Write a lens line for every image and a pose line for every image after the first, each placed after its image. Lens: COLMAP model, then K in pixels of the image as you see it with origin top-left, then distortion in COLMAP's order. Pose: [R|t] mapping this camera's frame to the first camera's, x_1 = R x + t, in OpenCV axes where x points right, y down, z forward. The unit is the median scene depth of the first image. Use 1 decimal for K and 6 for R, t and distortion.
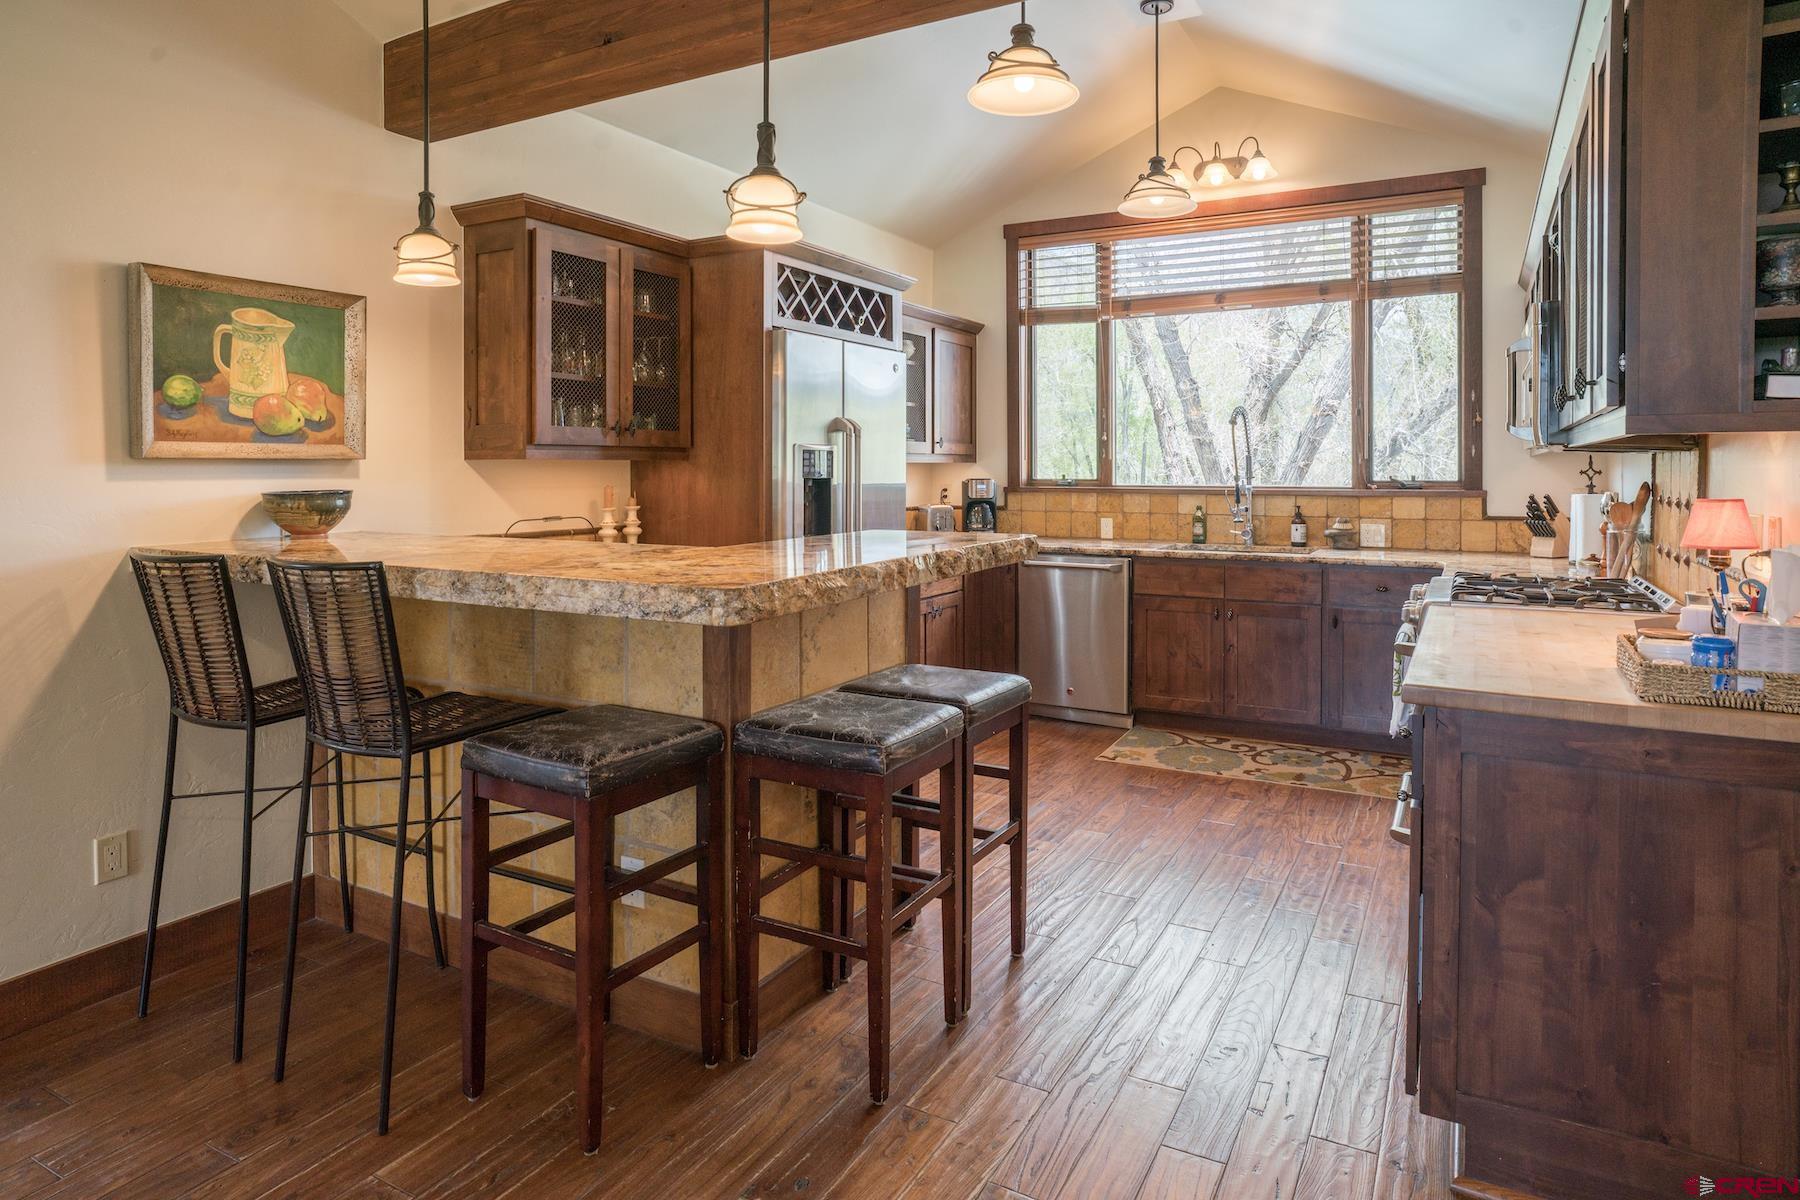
lens RADIAL K [[1051.0, 0, 946.7], [0, 1051.0, 496.1], [0, 0, 1]] dist [-0.035802, 0.016476]
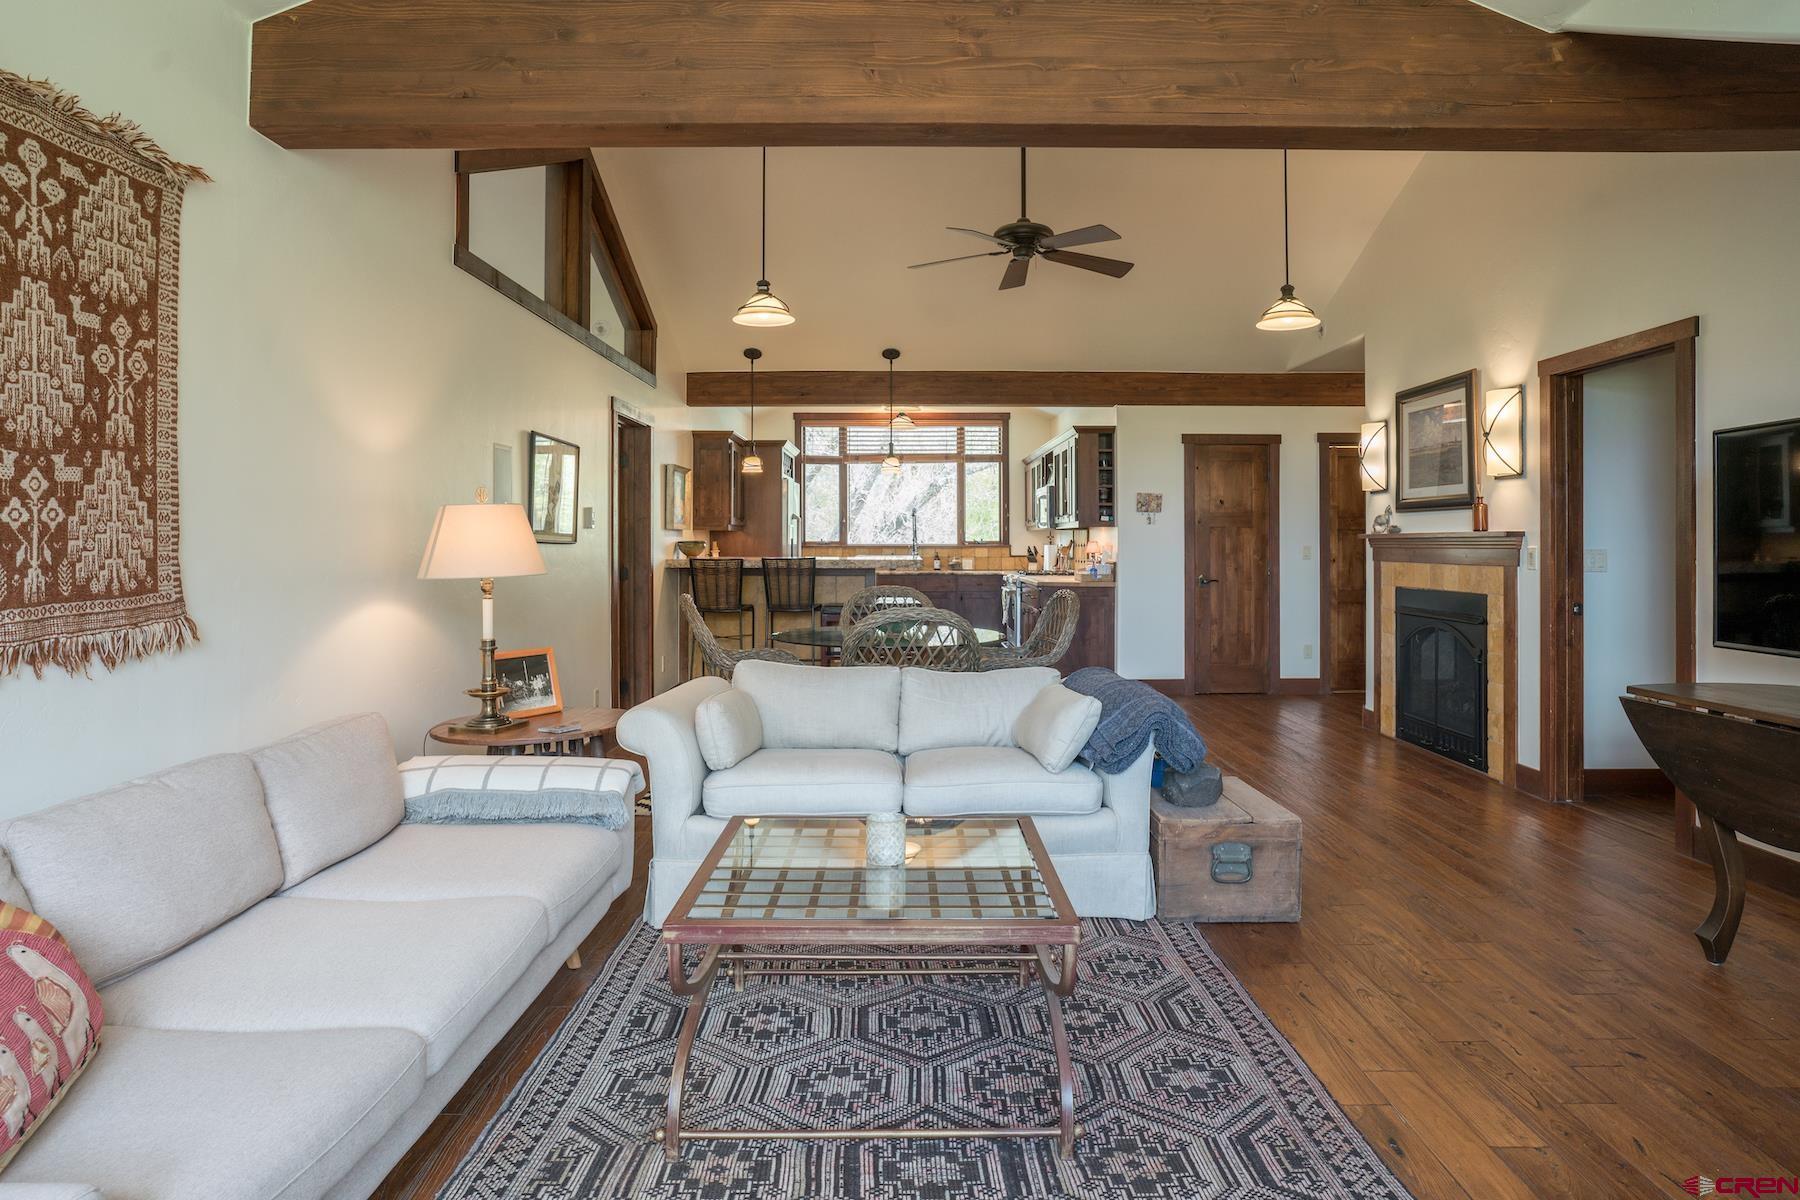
lens RADIAL K [[1051.0, 0, 946.7], [0, 1051.0, 496.1], [0, 0, 1]] dist [-0.035802, 0.016476]
pose [[0.867638, 0.022164, 0.496703, -0.813308], [0.012383, 0.997733, -0.066152, 0.040703], [-0.497043, 0.063546, 0.865396, -1.031097]]
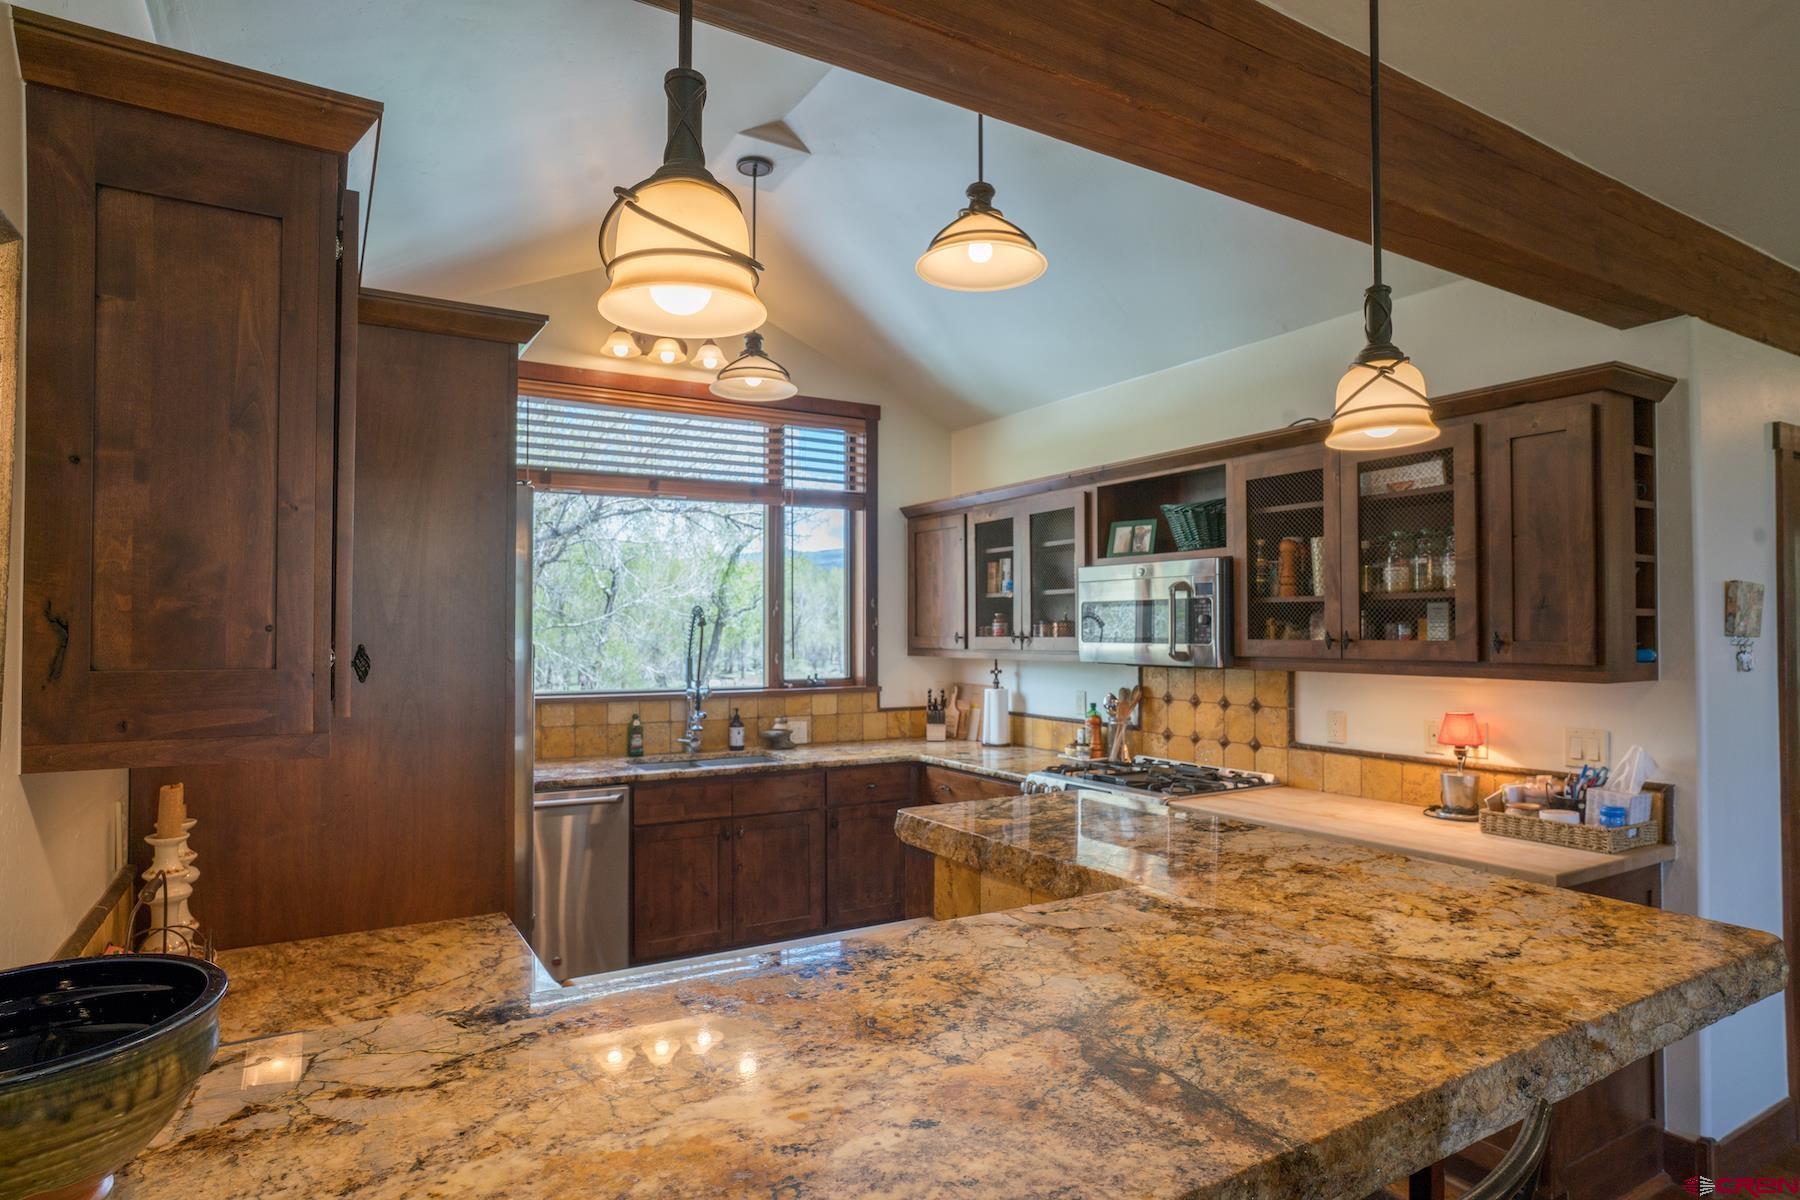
lens RADIAL K [[995.0, 0, 899.2], [0, 995.0, 629.2], [0, 0, 1]] dist [-0.027488, 0.000544]
pose [[0.519862, 0.002920, 0.854245, -0.395754], [0.022148, 0.999612, -0.016896, -0.047451], [-0.853963, 0.027703, 0.519596, 0.401432]]
